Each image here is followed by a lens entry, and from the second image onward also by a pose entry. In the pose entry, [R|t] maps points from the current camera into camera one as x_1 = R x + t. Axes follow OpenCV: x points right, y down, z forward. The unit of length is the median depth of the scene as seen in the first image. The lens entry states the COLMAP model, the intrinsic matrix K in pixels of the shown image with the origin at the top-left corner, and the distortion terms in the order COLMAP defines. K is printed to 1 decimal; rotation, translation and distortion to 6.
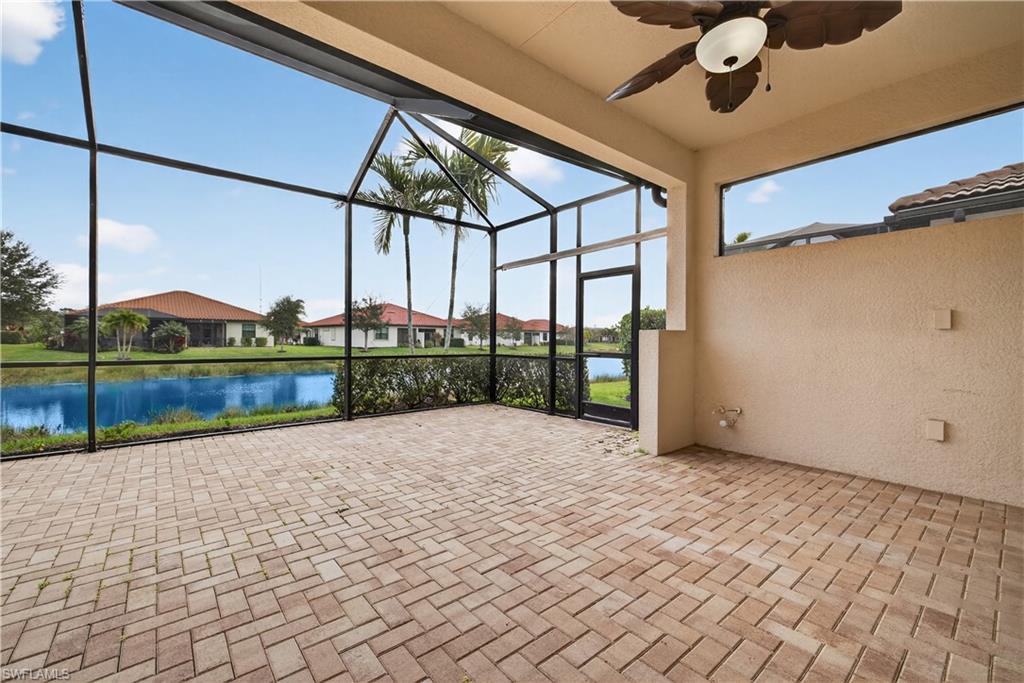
lens RADIAL K [[422.4, 0, 509.4], [0, 422.4, 340.0], [0, 0, 1]] dist [0.006353, -0.000406]
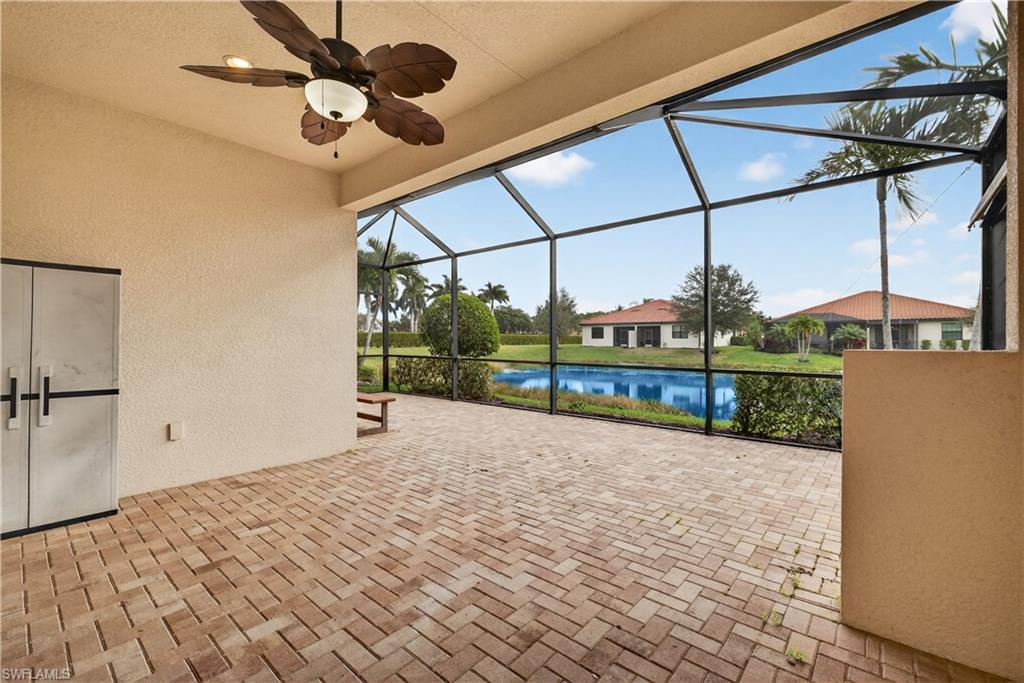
lens RADIAL K [[434.7, 0, 512.0], [0, 434.7, 341.5], [0, 0, 1]] dist [0.013255, 0.000012]
pose [[0.168802, 0.000198, -0.985650, 1.044230], [-0.000319, 1.000000, 0.000146, -0.047701], [0.985650, 0.000290, 0.168802, 0.771097]]
